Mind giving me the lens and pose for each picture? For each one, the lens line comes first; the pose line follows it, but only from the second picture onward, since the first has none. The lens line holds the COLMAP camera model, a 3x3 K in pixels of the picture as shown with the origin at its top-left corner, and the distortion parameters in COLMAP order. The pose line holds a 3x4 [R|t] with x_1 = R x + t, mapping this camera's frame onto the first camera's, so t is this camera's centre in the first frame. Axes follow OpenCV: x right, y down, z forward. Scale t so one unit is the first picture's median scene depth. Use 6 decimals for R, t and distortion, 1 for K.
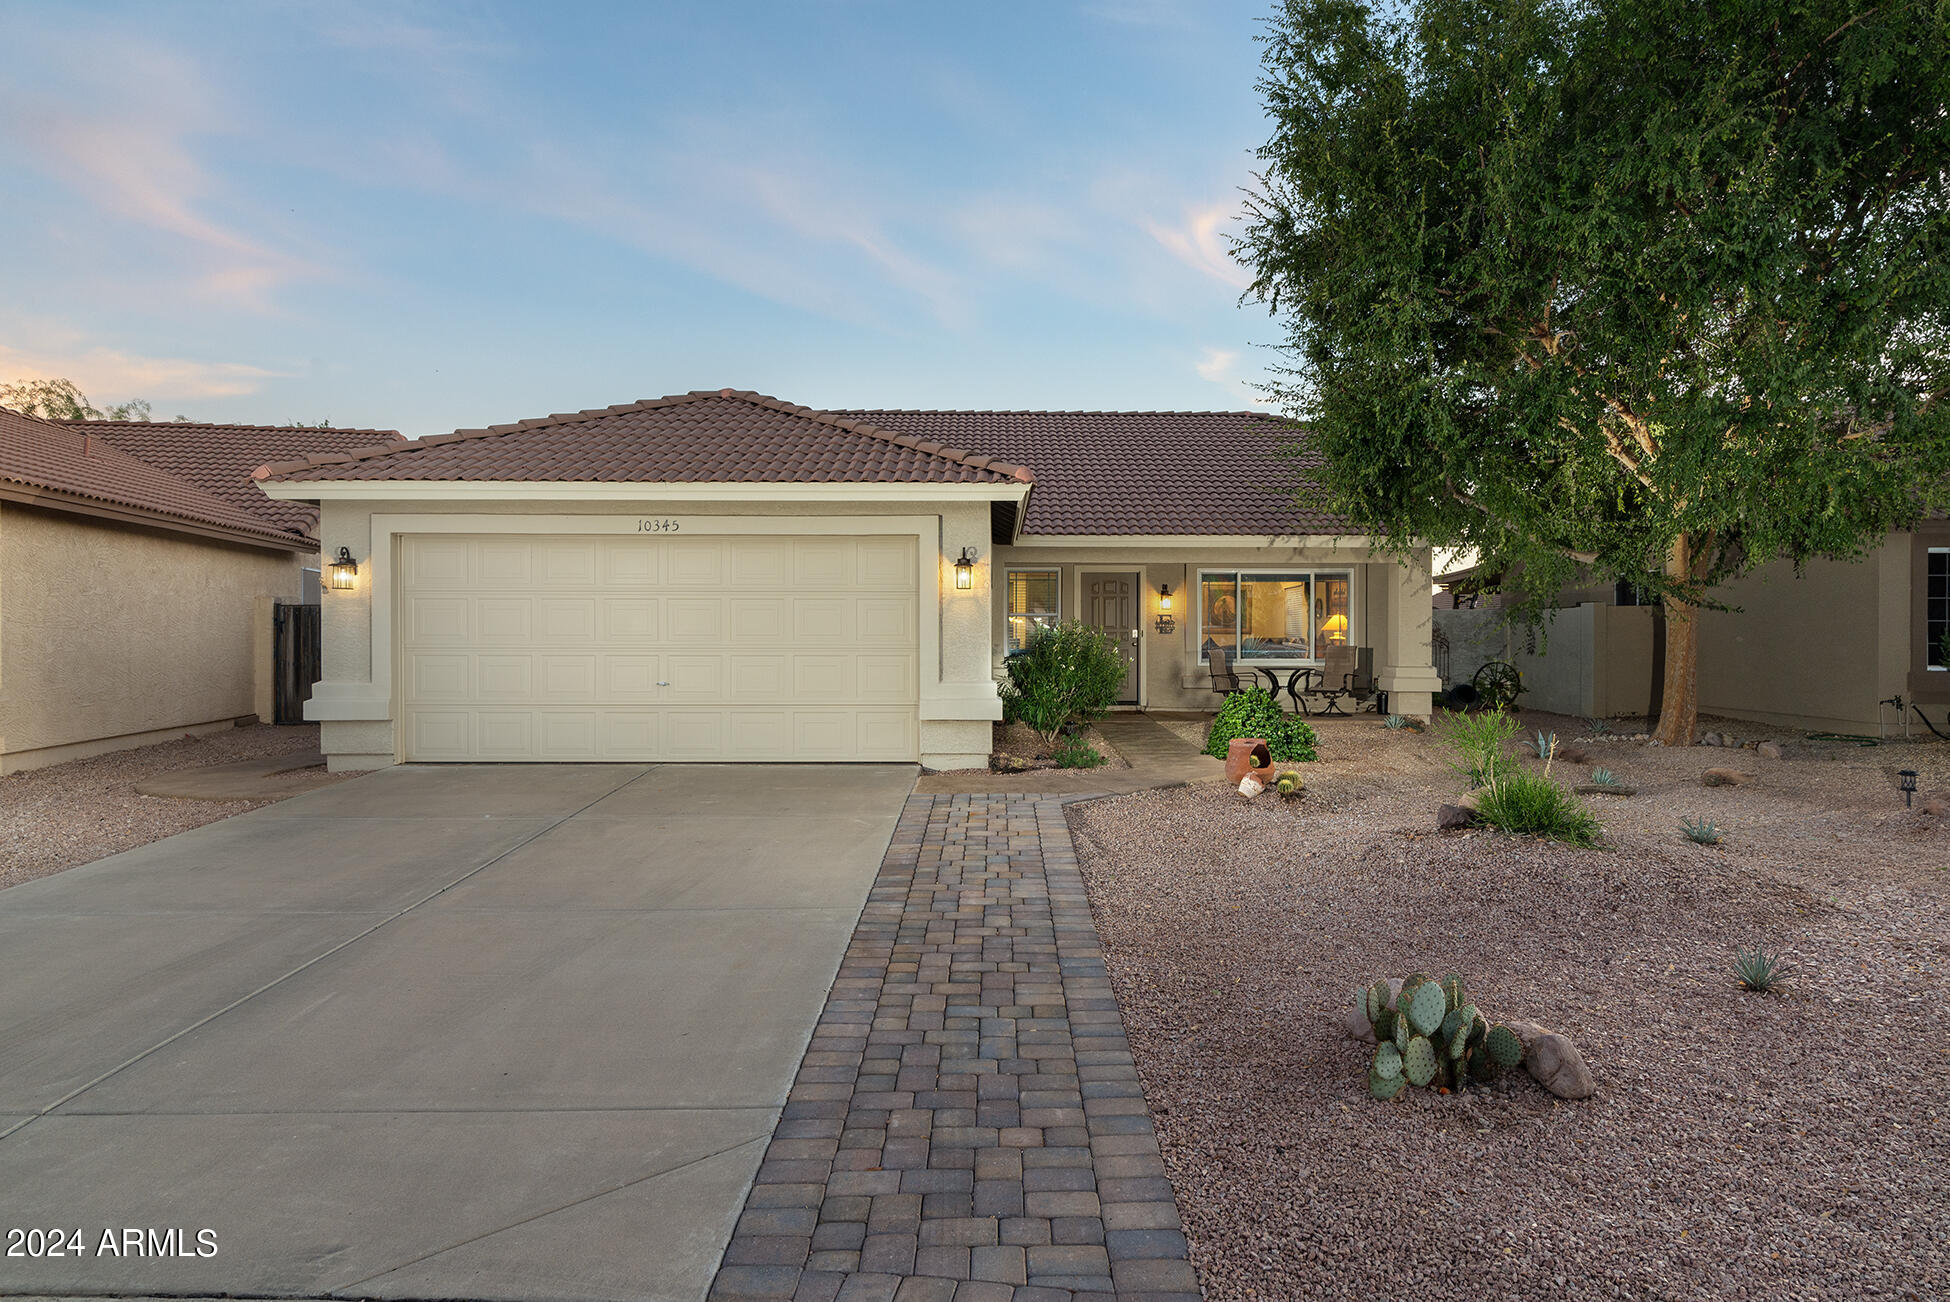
lens RADIAL K [[966.8, 0, 960.7], [0, 966.8, 644.3], [0, 0, 1]] dist [-0.000949, 0.000909]
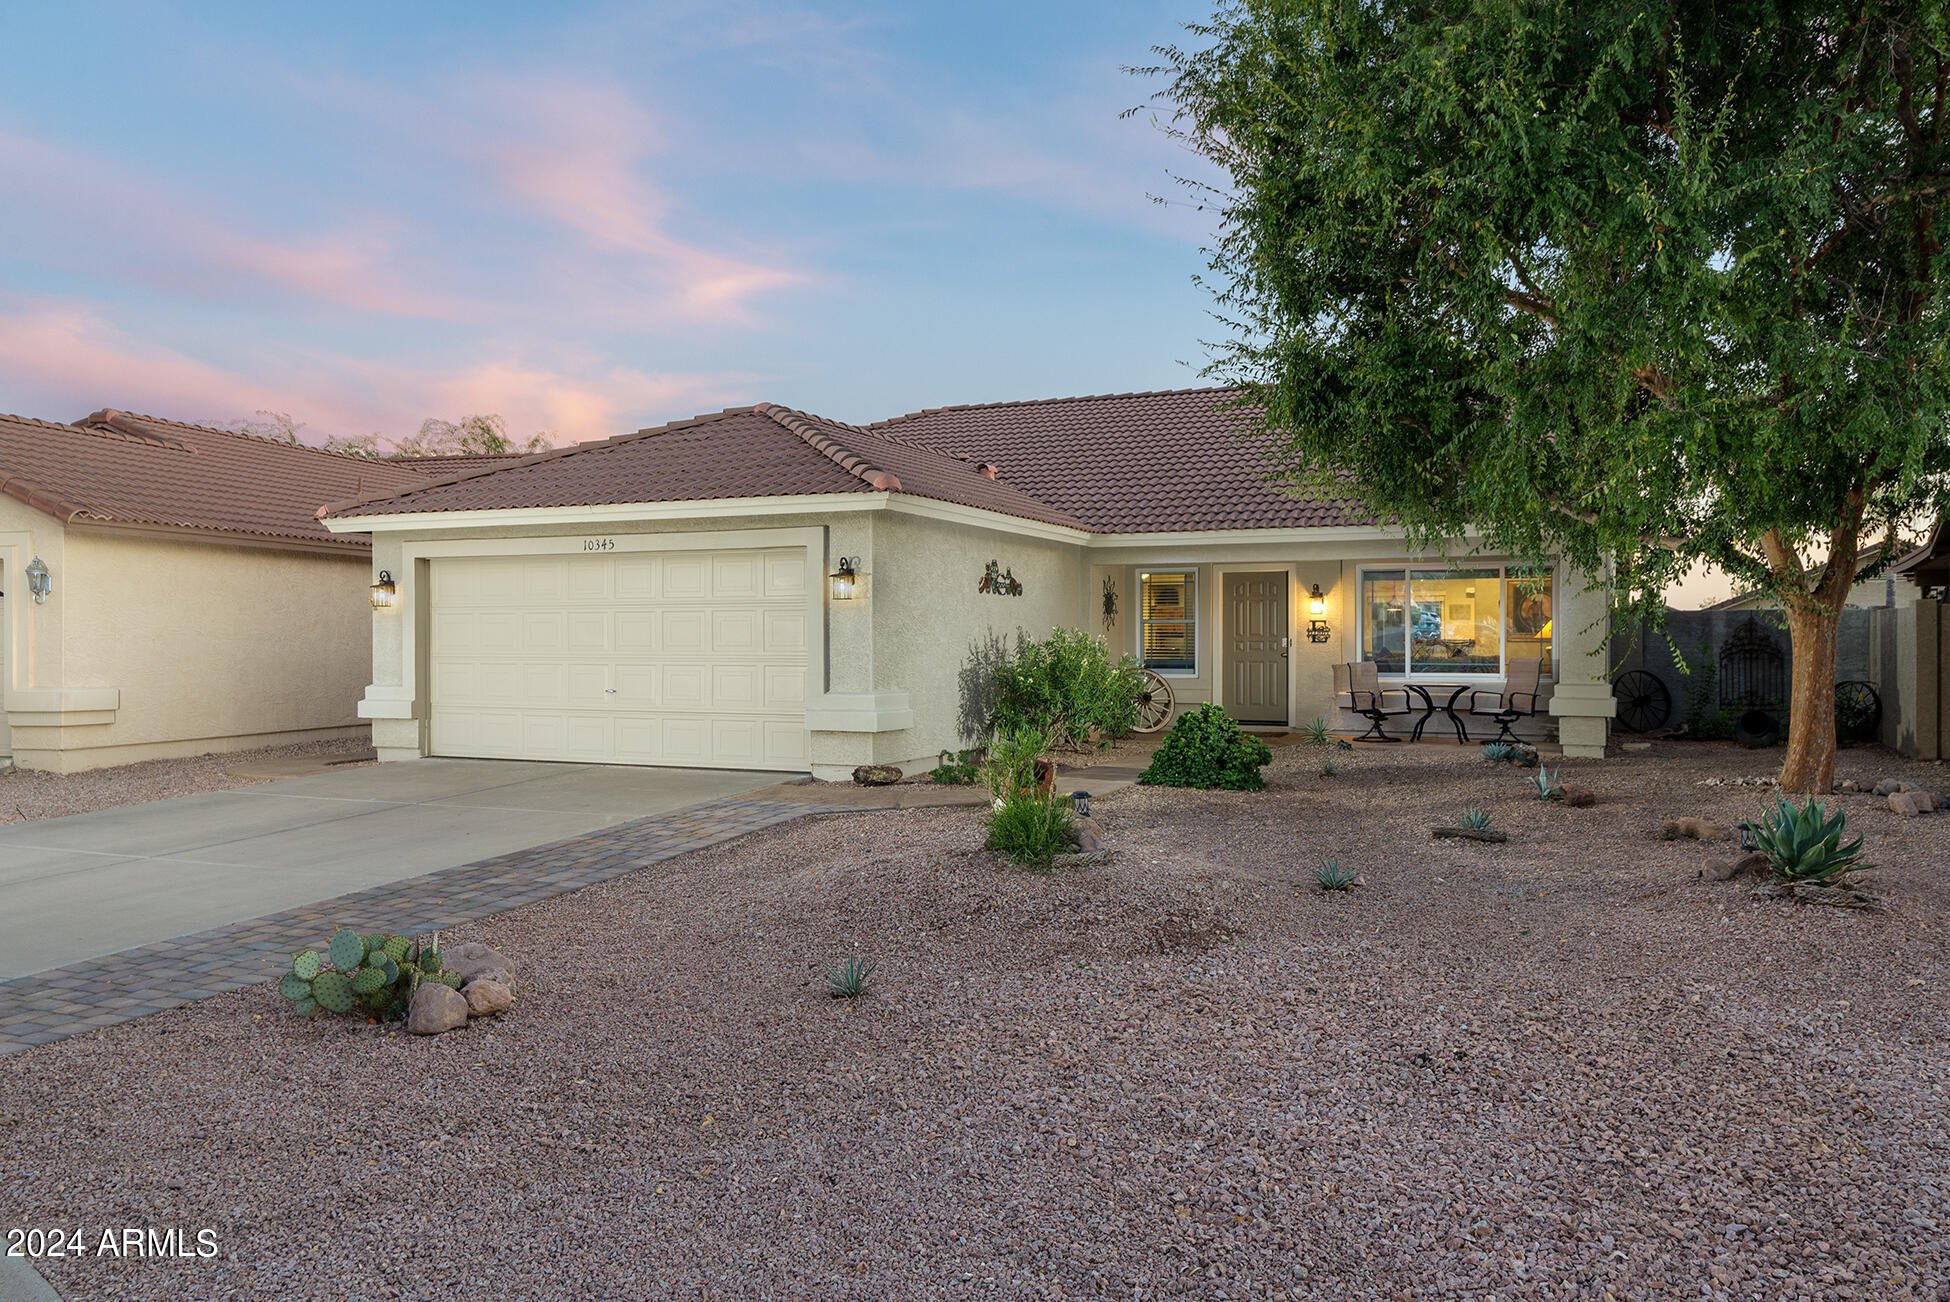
lens RADIAL K [[1098.7, 0, 975.0], [0, 1098.7, 651.0], [0, 0, 1]] dist [0.002814, -0.001165]
pose [[0.941077, 0.000385, -0.338192, 0.468303], [-0.001377, 0.999995, -0.002695, -0.000984], [0.338189, 0.003002, 0.941073, -0.013964]]
